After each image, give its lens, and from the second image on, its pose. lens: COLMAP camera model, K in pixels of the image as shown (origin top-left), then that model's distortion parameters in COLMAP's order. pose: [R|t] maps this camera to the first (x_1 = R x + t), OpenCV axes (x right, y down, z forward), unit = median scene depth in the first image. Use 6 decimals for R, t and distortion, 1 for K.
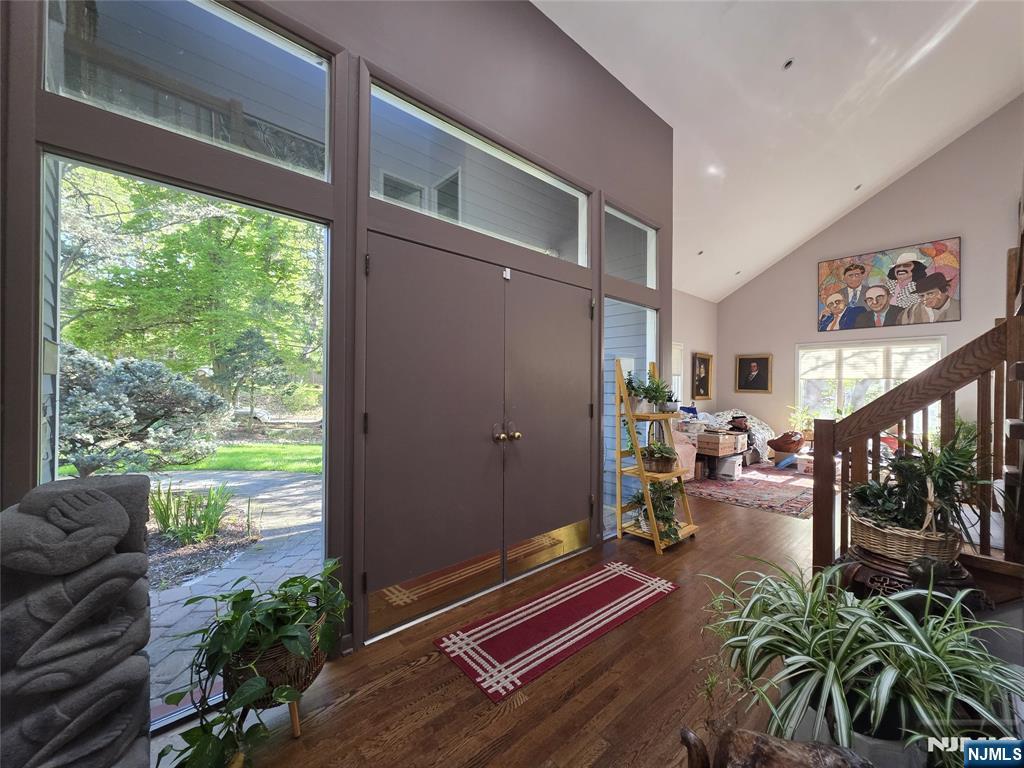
lens RADIAL K [[396.8, 0, 512.5], [0, 396.8, 386.4], [0, 0, 1]] dist [0.003421, 0.000126]
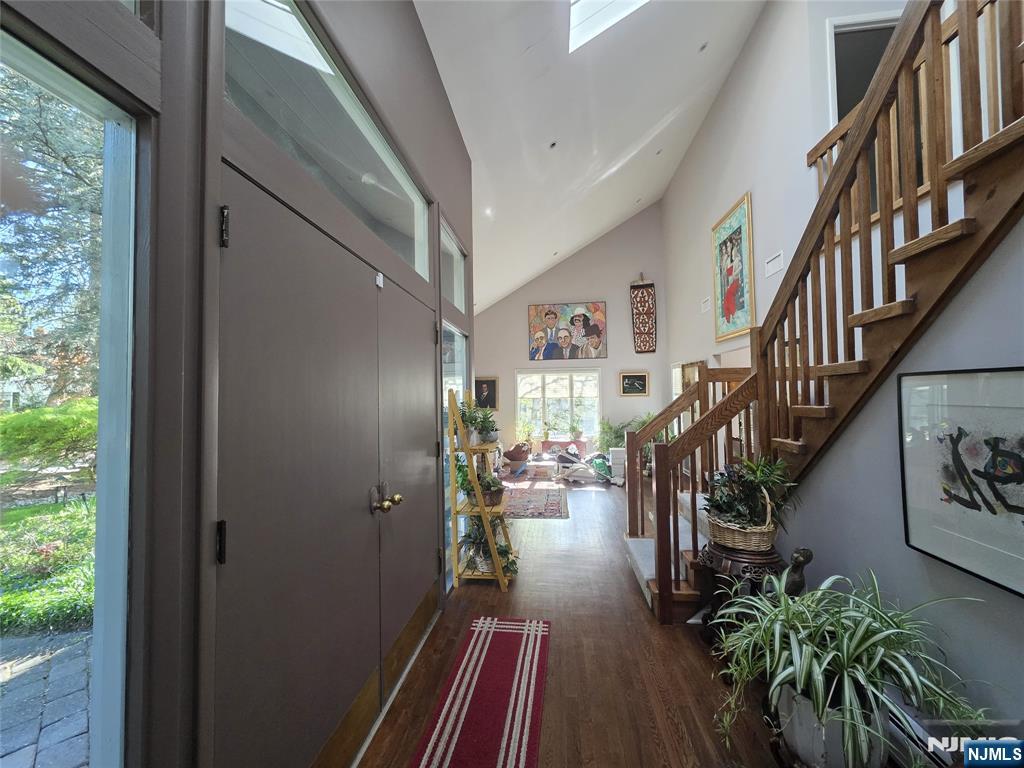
lens RADIAL K [[401.9, 0, 515.3], [0, 401.9, 387.8], [0, 0, 1]] dist [0.007414, 0.000005]
pose [[0.759260, -0.000387, 0.650788, -0.101803], [0.026027, 0.999218, -0.029770, -0.018221], [-0.650267, 0.039542, 0.758676, 0.090706]]
